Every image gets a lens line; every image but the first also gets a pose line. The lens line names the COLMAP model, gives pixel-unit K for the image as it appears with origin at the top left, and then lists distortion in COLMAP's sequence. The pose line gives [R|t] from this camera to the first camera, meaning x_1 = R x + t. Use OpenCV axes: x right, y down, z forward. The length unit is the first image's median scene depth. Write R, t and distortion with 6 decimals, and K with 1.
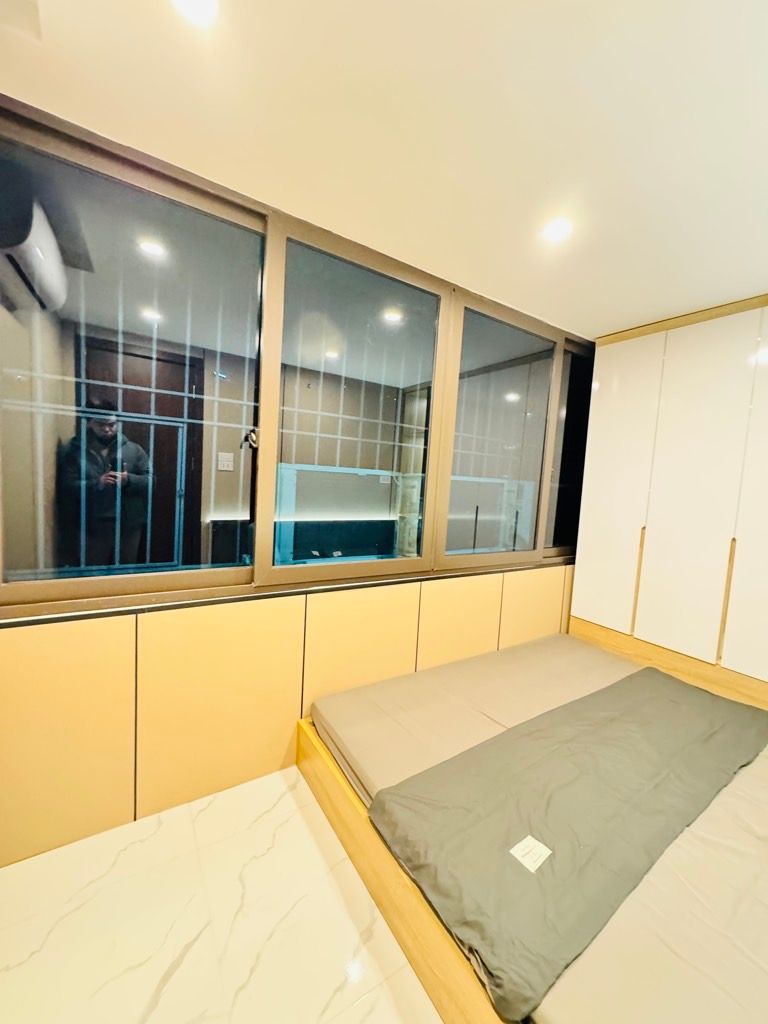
lens RADIAL K [[405.8, 0, 384.6], [0, 405.8, 512.3], [0, 0, 1]] dist [-0.003254, 0.000636]
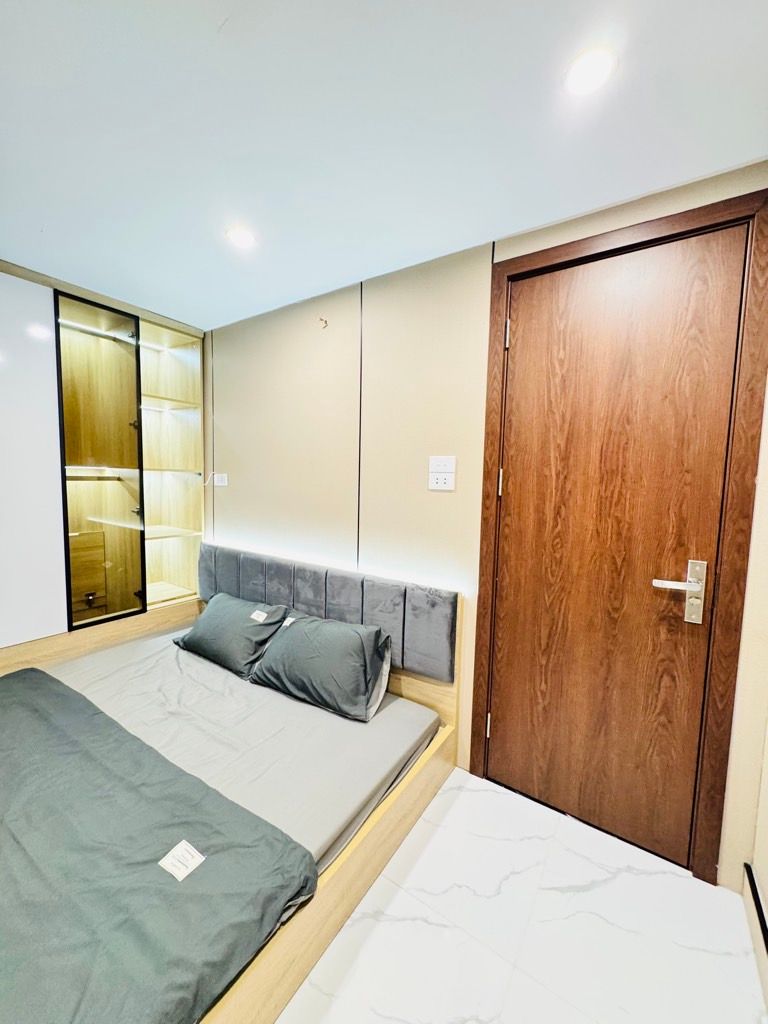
lens RADIAL K [[405.8, 0, 384.6], [0, 405.8, 512.3], [0, 0, 1]] dist [-0.003254, 0.000636]
pose [[-0.397075, -0.142287, 0.906690, -0.363222], [0.029487, 0.985422, 0.167556, -0.070522], [-0.917312, 0.093267, -0.387090, 0.540694]]
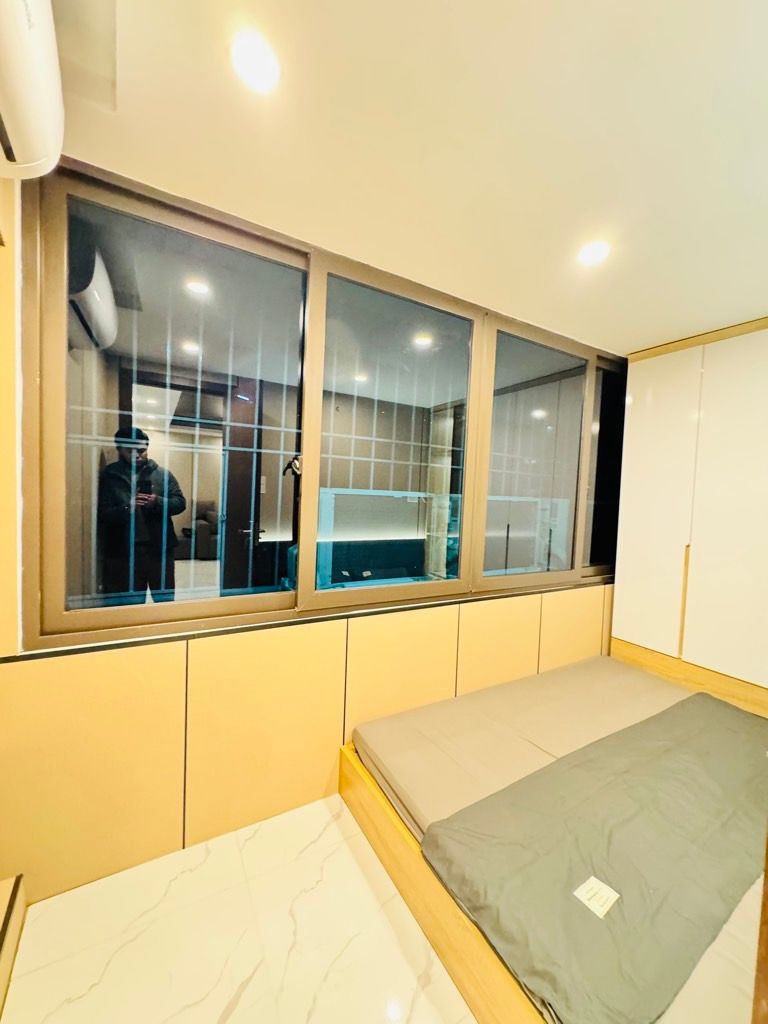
lens RADIAL K [[405.8, 0, 384.6], [0, 405.8, 512.3], [0, 0, 1]] dist [-0.003254, 0.000636]
pose [[0.998627, -0.016611, -0.049687, -0.046695], [0.014548, 0.999029, -0.041581, -0.016077], [0.050329, 0.040802, 0.997899, -0.005283]]
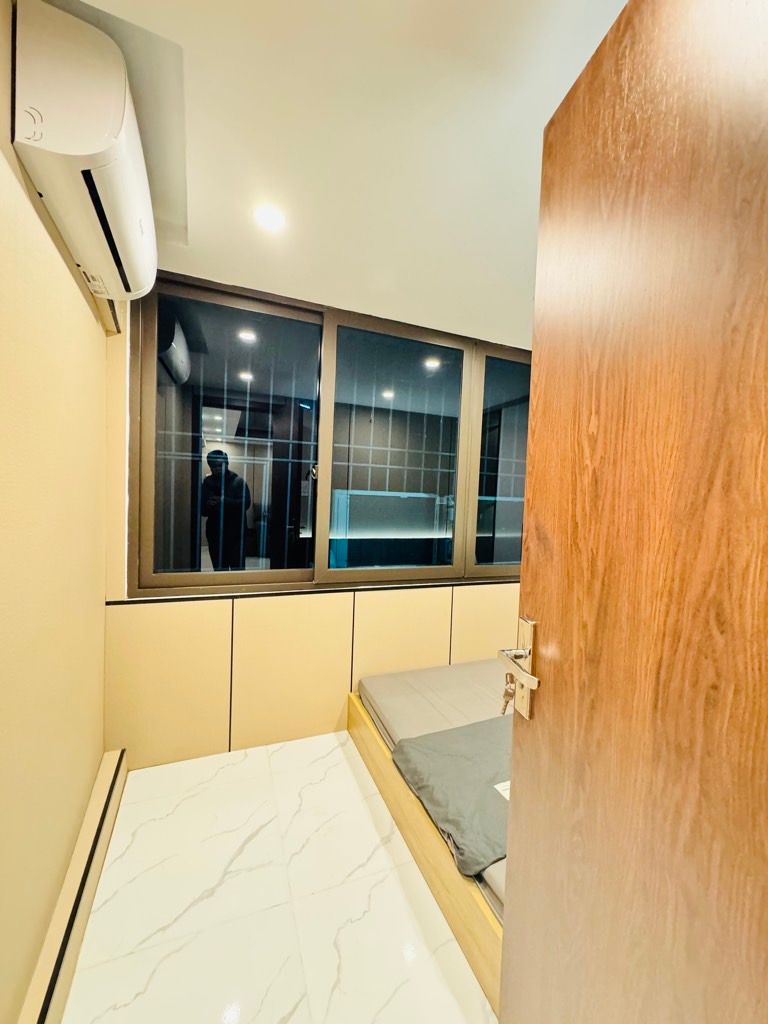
lens RADIAL K [[405.8, 0, 384.6], [0, 405.8, 512.3], [0, 0, 1]] dist [-0.003254, 0.000636]
pose [[0.982045, -0.013806, -0.188141, 0.140980], [0.003967, 0.998609, -0.052573, 0.019731], [0.188605, 0.050883, 0.980734, -0.240272]]
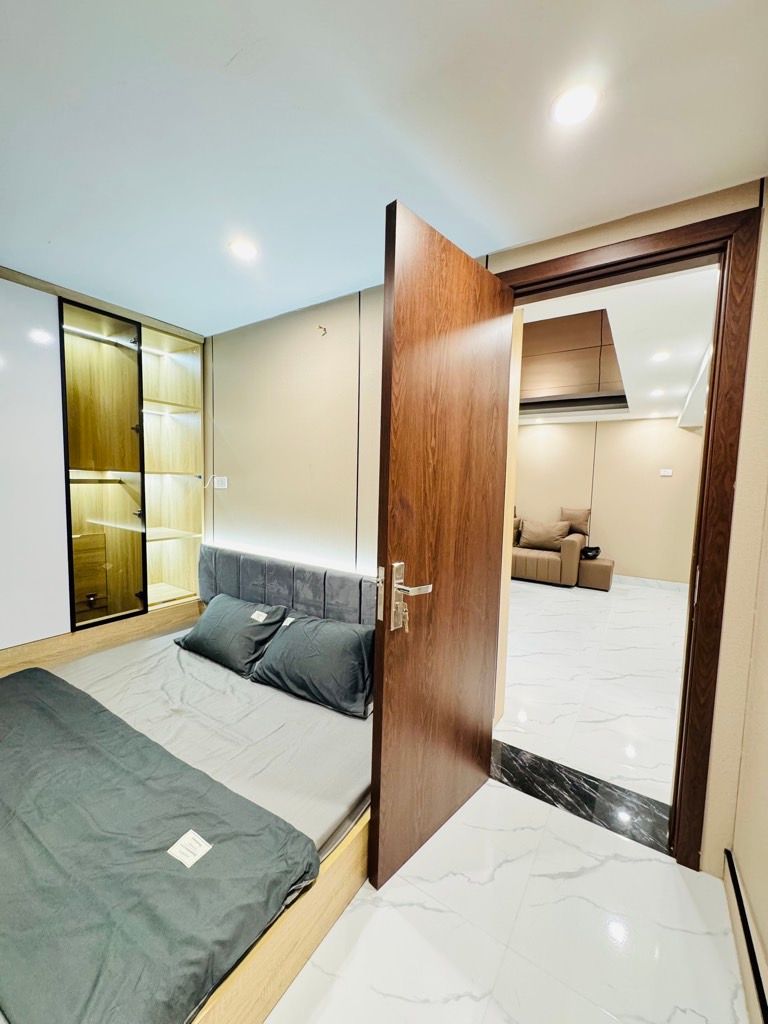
lens RADIAL K [[405.8, 0, 384.6], [0, 405.8, 512.3], [0, 0, 1]] dist [-0.003254, 0.000636]
pose [[-0.405924, -0.139855, 0.903143, -0.390939], [0.027905, 0.985864, 0.165207, -0.080498], [-0.913481, 0.092263, -0.396283, 0.556863]]
